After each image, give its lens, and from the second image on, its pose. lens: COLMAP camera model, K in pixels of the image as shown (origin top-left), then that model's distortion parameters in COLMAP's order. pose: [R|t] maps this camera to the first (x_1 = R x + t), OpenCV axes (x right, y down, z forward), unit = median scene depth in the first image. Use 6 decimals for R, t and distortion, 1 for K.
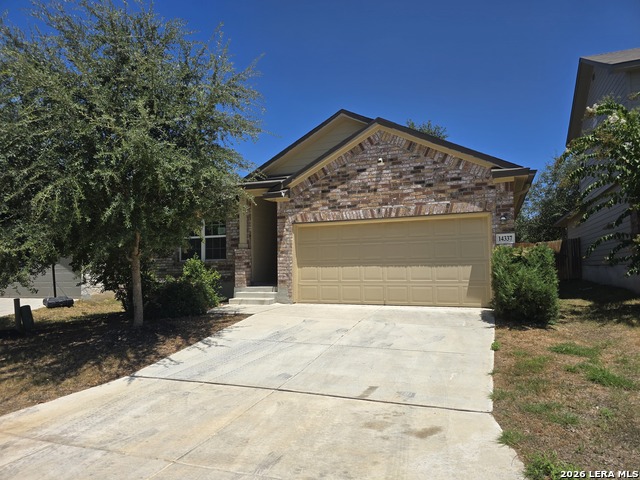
lens RADIAL K [[425.4, 0, 316.8], [0, 425.4, 240.7], [0, 0, 1]] dist [0.055223, -0.057275]
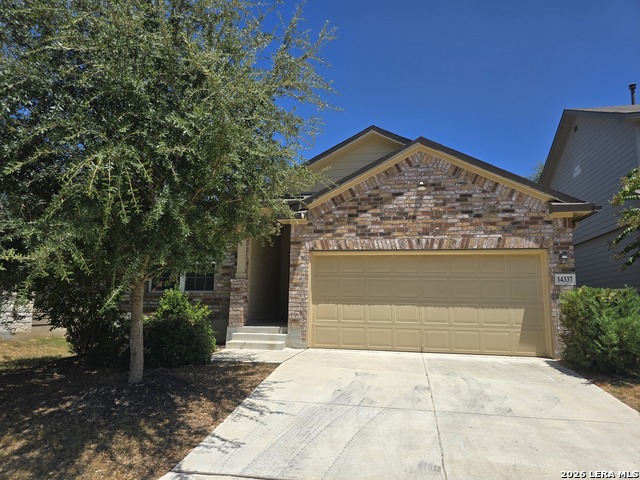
lens RADIAL K [[425.4, 0, 316.8], [0, 425.4, 240.7], [0, 0, 1]] dist [0.055223, -0.057275]
pose [[0.978102, 0.060090, 0.199261, -0.228659], [-0.042396, 0.994865, -0.091908, 0.017324], [-0.203760, 0.081447, 0.975627, 0.191754]]
